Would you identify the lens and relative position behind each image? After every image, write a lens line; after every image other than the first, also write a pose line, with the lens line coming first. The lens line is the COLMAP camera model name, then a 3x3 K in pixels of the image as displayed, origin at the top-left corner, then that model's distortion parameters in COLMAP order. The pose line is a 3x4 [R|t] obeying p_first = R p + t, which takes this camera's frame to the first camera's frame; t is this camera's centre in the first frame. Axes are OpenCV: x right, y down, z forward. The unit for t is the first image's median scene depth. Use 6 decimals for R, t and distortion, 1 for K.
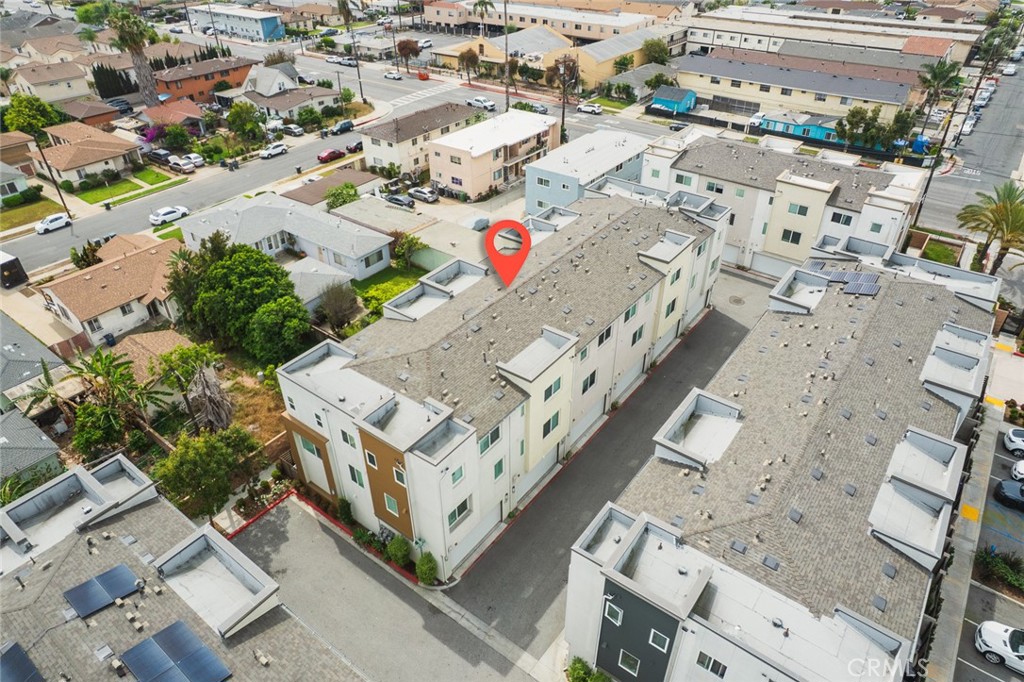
lens RADIAL K [[653.4, 0, 509.6], [0, 653.4, 345.9], [0, 0, 1]] dist [-0.007412, 0.006266]
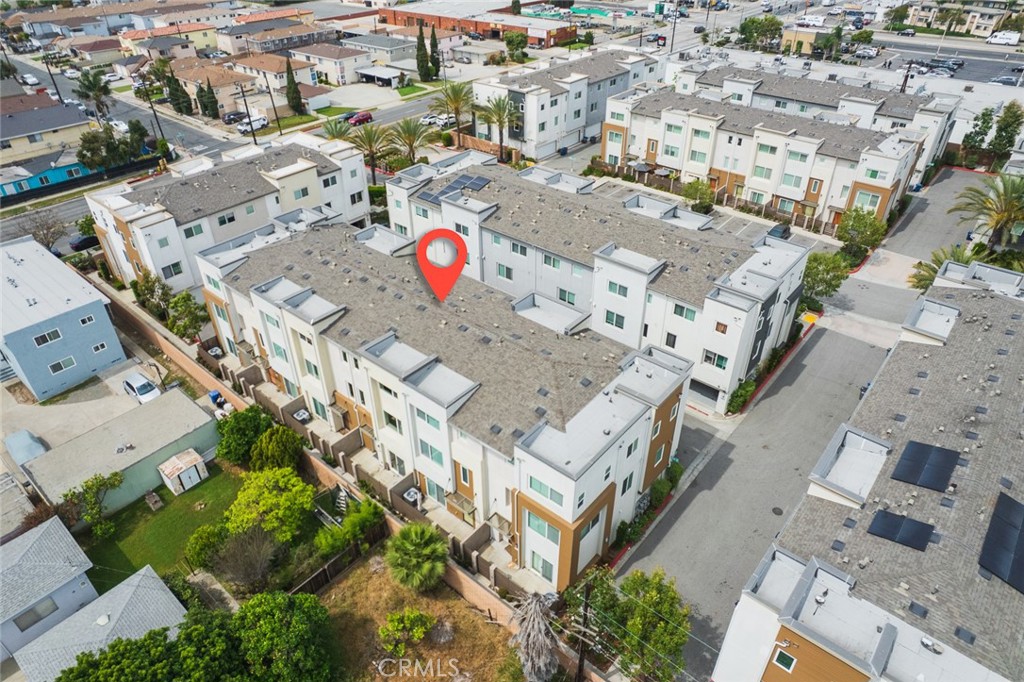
lens RADIAL K [[653.4, 0, 509.1], [0, 653.4, 339.1], [0, 0, 1]] dist [-0.007412, 0.006266]
pose [[0.052936, -0.570869, 0.819333, -0.537934], [0.586335, 0.681927, 0.437249, -0.289518], [-0.808337, 0.457257, 0.370819, 0.375206]]
